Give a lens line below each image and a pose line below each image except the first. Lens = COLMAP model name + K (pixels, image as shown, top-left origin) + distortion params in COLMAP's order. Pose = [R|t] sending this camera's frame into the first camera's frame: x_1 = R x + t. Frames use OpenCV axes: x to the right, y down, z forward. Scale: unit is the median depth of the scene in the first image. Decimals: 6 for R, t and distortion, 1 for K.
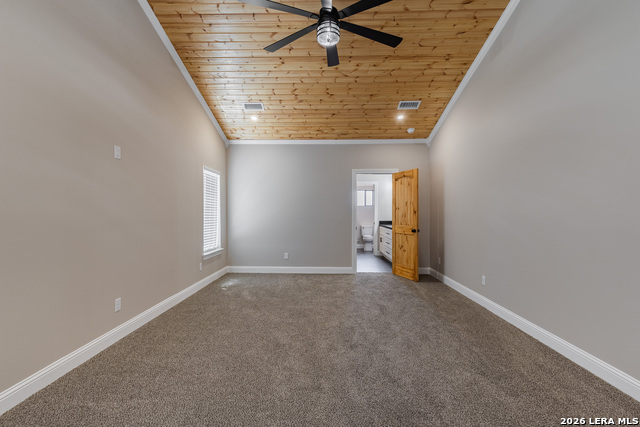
lens RADIAL K [[294.3, 0, 319.4], [0, 294.3, 212.5], [0, 0, 1]] dist [0.015360, -0.004955]
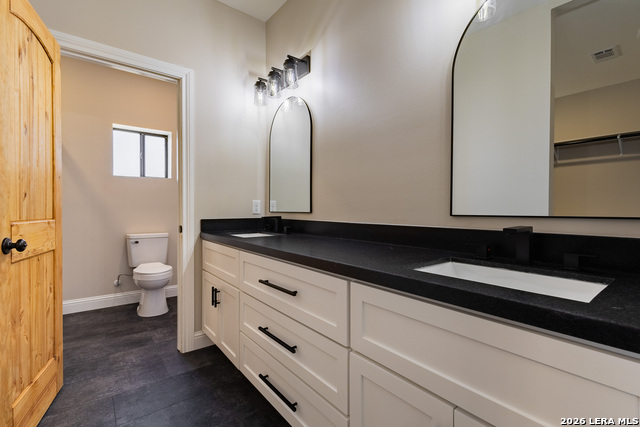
lens RADIAL K [[294.3, 0, 319.4], [0, 294.3, 212.5], [0, 0, 1]] dist [0.015360, -0.004955]
pose [[0.781970, -0.004079, 0.623303, 0.114679], [0.002311, 0.999991, 0.003645, 0.020611], [-0.623312, -0.001410, 0.781972, 0.674269]]
